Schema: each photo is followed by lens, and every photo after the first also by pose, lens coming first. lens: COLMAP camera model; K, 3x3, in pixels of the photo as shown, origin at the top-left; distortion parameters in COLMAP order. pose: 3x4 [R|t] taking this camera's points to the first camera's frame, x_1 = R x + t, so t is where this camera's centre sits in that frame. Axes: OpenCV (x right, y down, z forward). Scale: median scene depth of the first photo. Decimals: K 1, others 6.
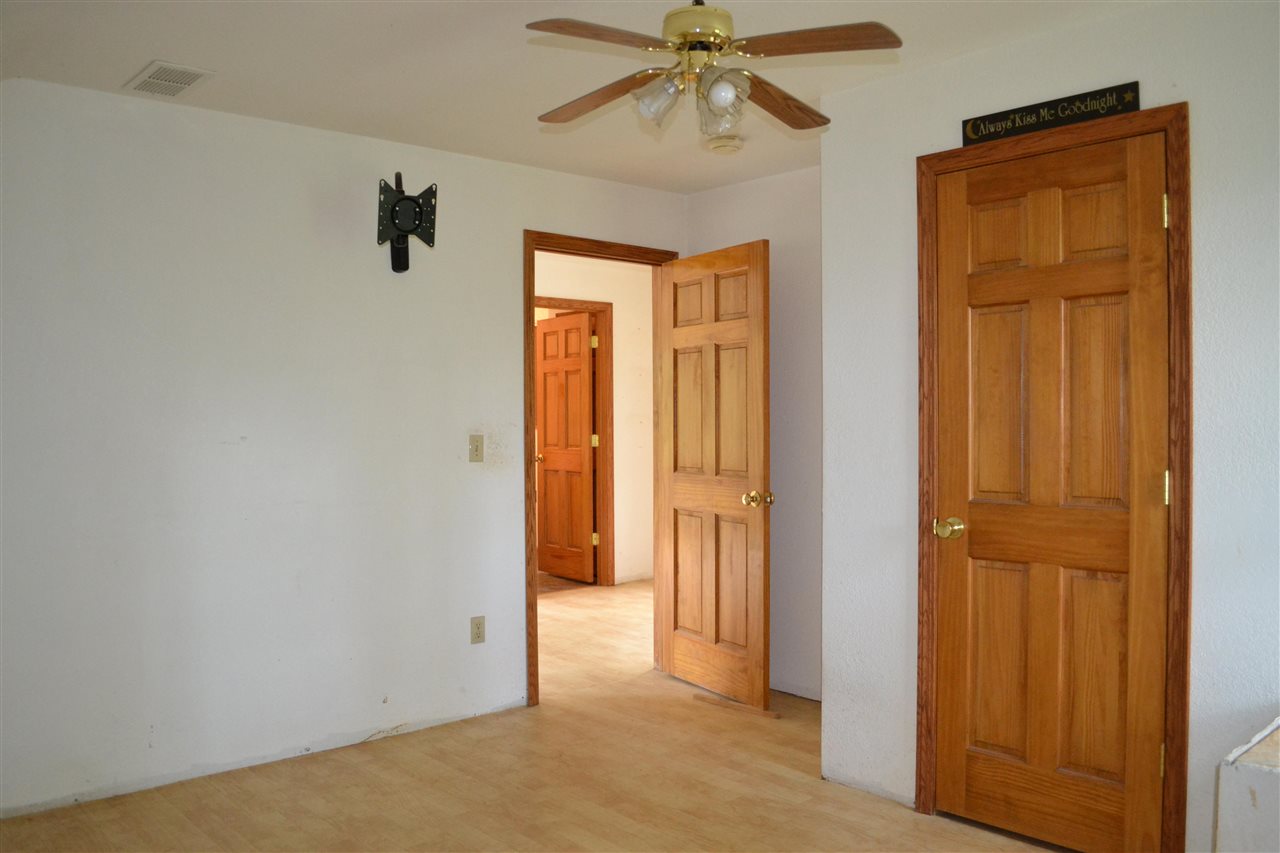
lens RADIAL K [[1021.0, 0, 637.7], [0, 1021.0, 430.6], [0, 0, 1]] dist [-0.085693, 0.014431]
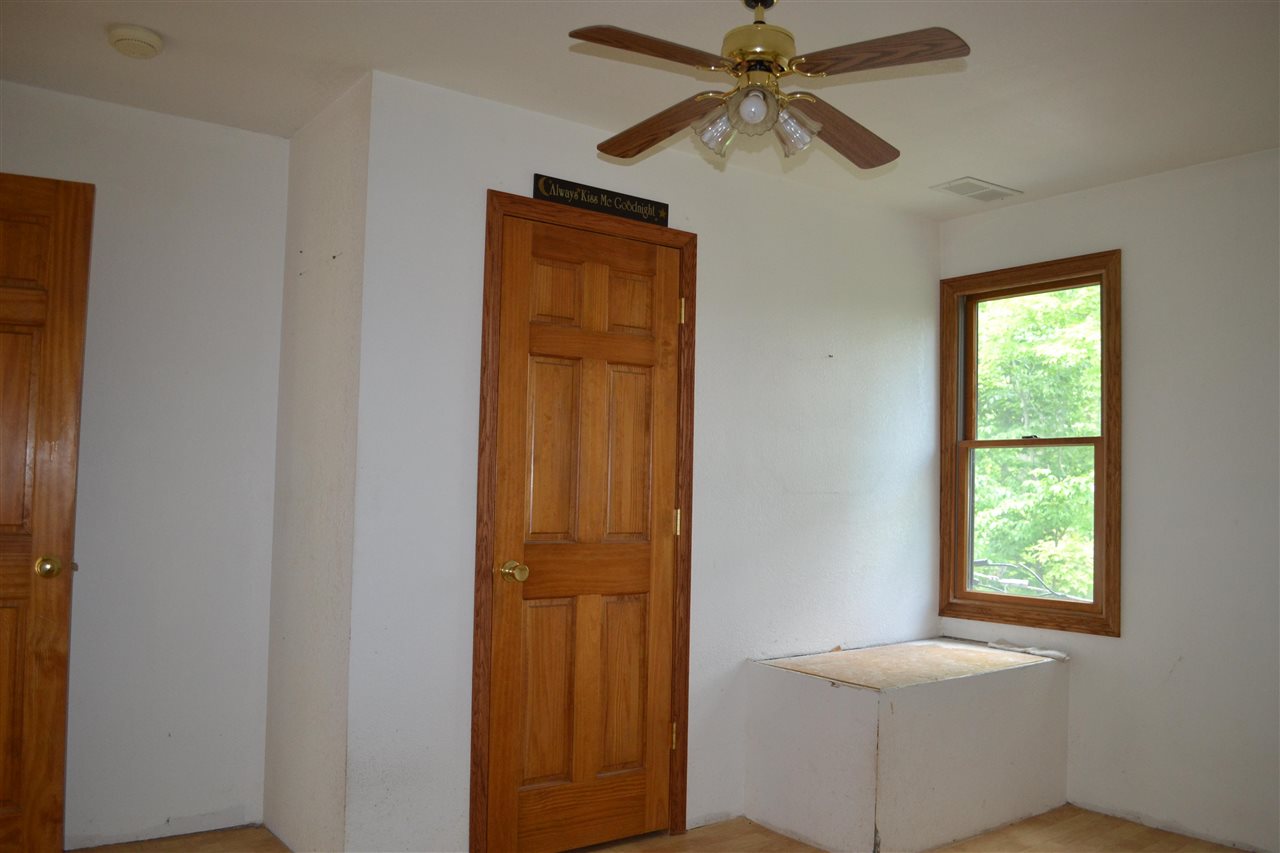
lens RADIAL K [[1021.0, 0, 637.7], [0, 1021.0, 430.6], [0, 0, 1]] dist [-0.085693, 0.014431]
pose [[0.098758, 0.060904, 0.993246, -0.751145], [-0.015049, 0.998103, -0.059706, 0.017554], [-0.994998, -0.009051, 0.099487, 0.862995]]
